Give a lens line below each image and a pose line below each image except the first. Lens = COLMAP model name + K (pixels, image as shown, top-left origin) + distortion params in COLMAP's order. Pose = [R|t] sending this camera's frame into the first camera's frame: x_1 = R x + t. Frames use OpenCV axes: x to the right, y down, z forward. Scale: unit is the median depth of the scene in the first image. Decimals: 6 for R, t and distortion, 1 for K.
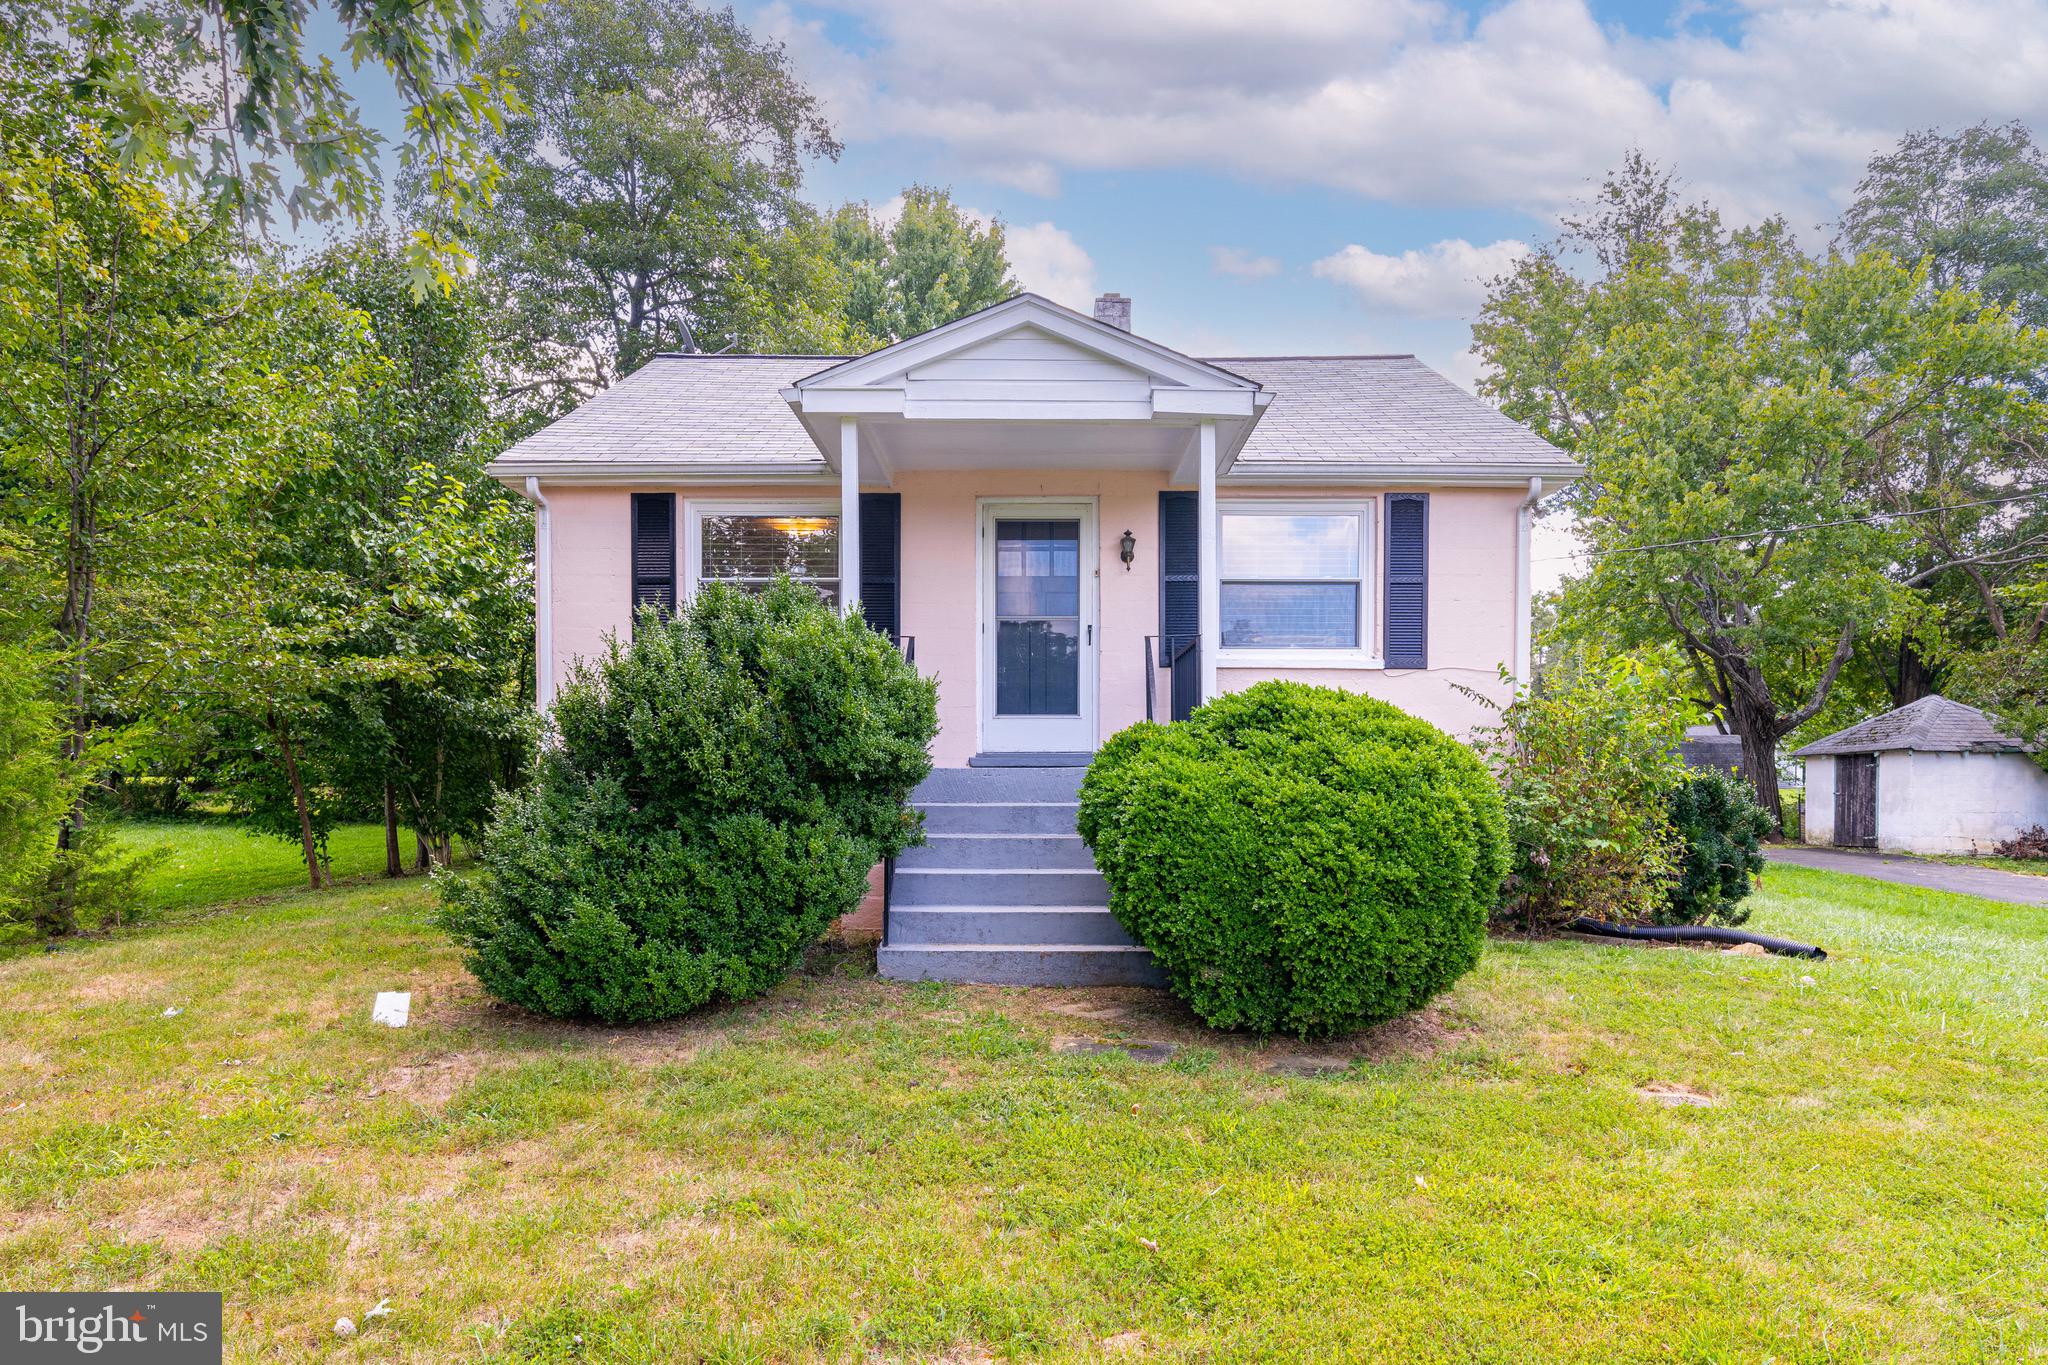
lens RADIAL K [[1233.3, 0, 1017.3], [0, 1233.3, 816.8], [0, 0, 1]] dist [0.001646, 0.000987]
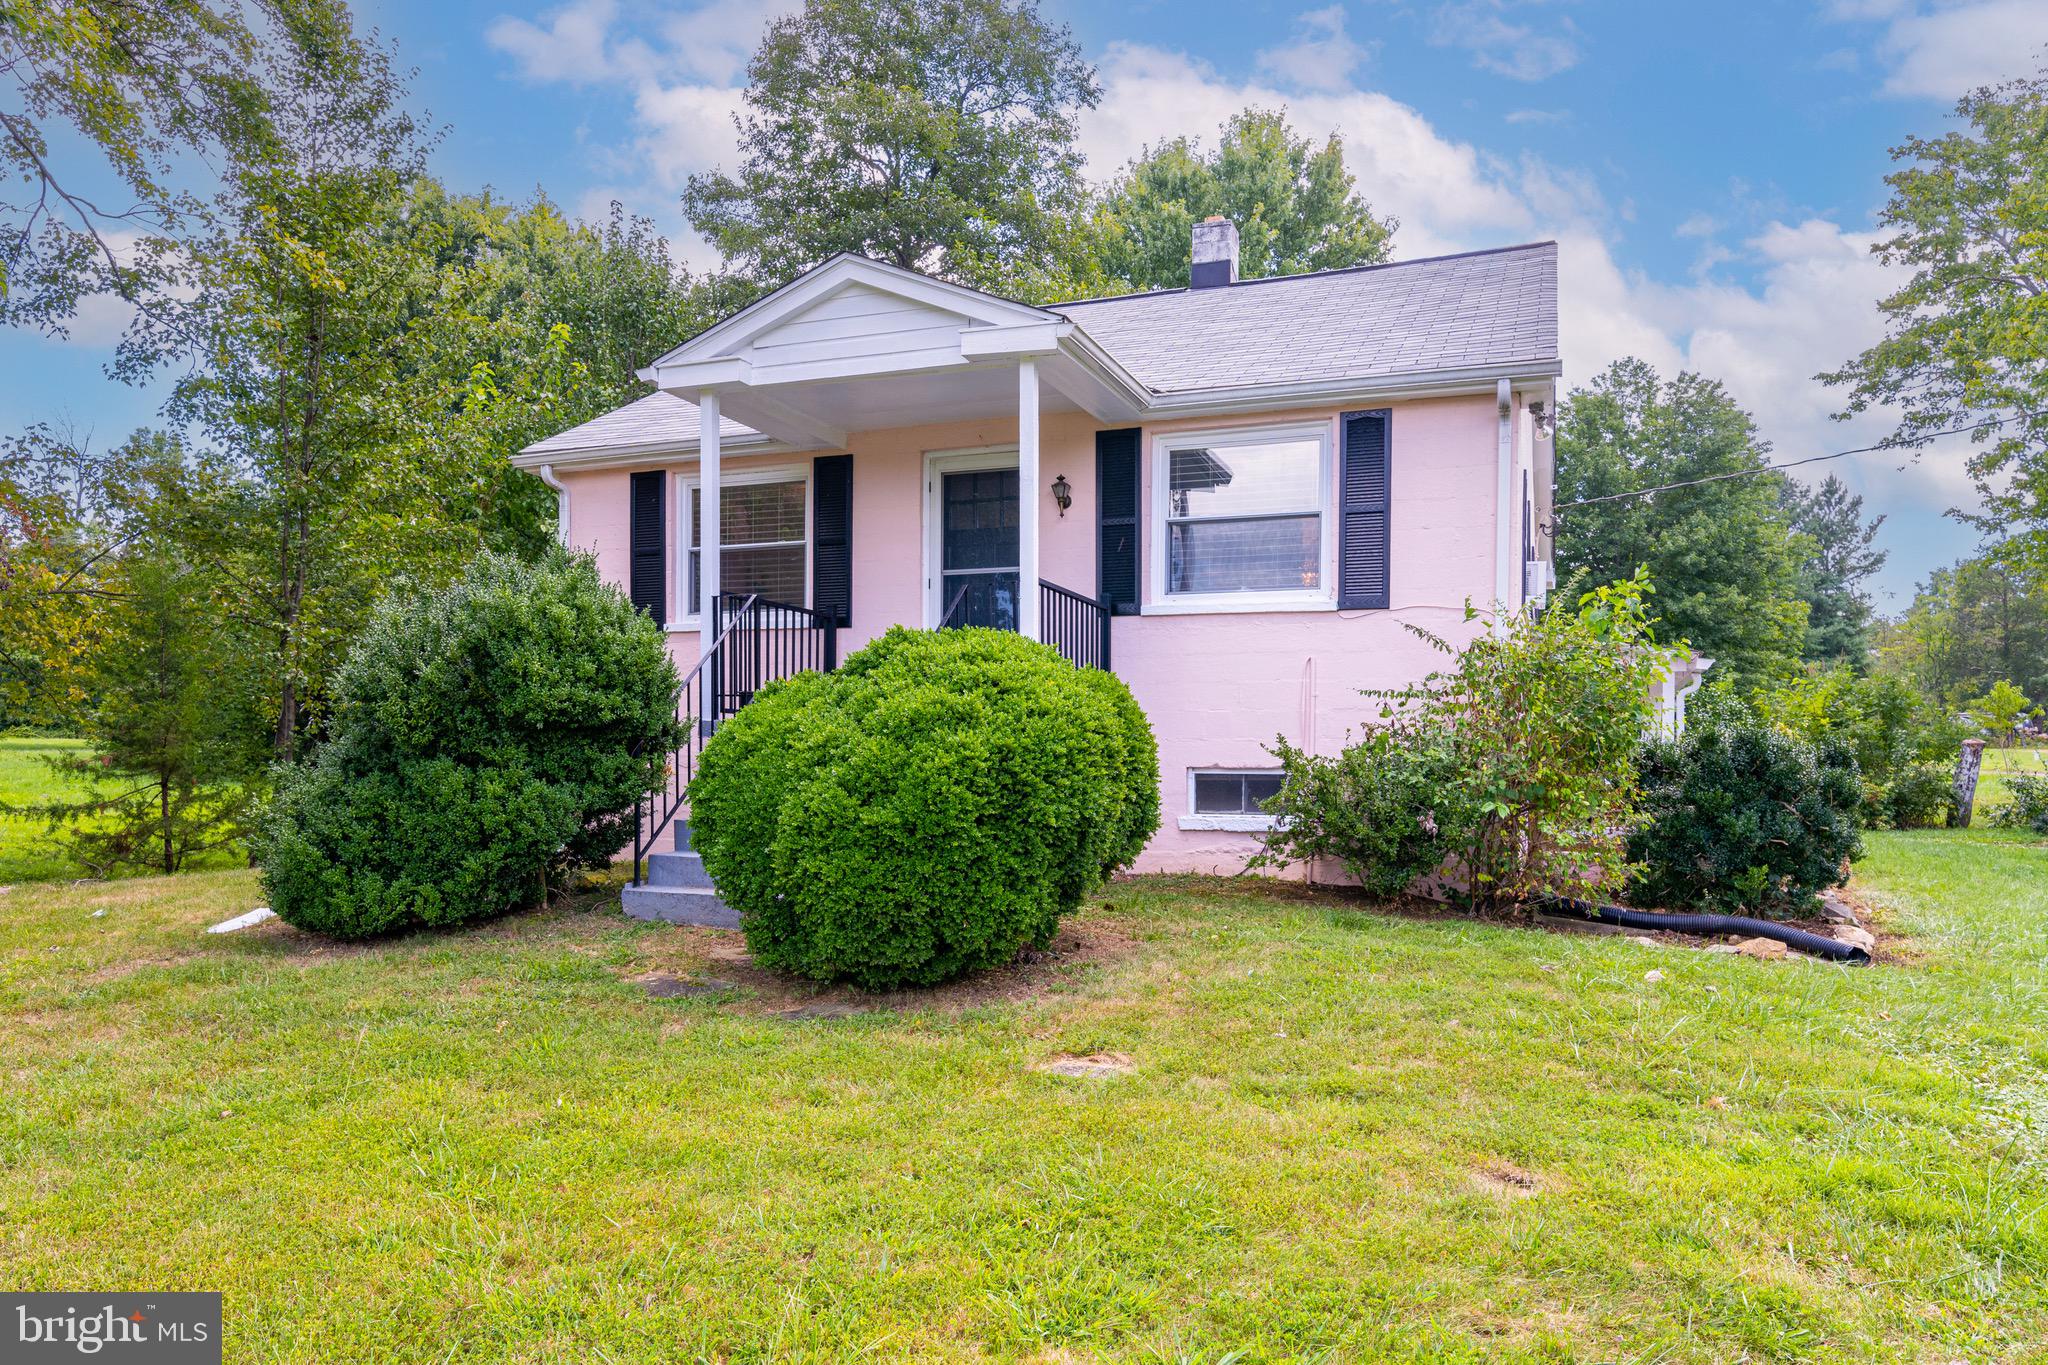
lens RADIAL K [[1306.7, 0, 1027.3], [0, 1306.7, 787.9], [0, 0, 1]] dist [-0.001313, -0.001729]
pose [[0.938297, 0.012027, -0.345622, 0.418883], [-0.011959, 0.999926, 0.002331, 0.008972], [0.345624, 0.001946, 0.938371, 0.038026]]
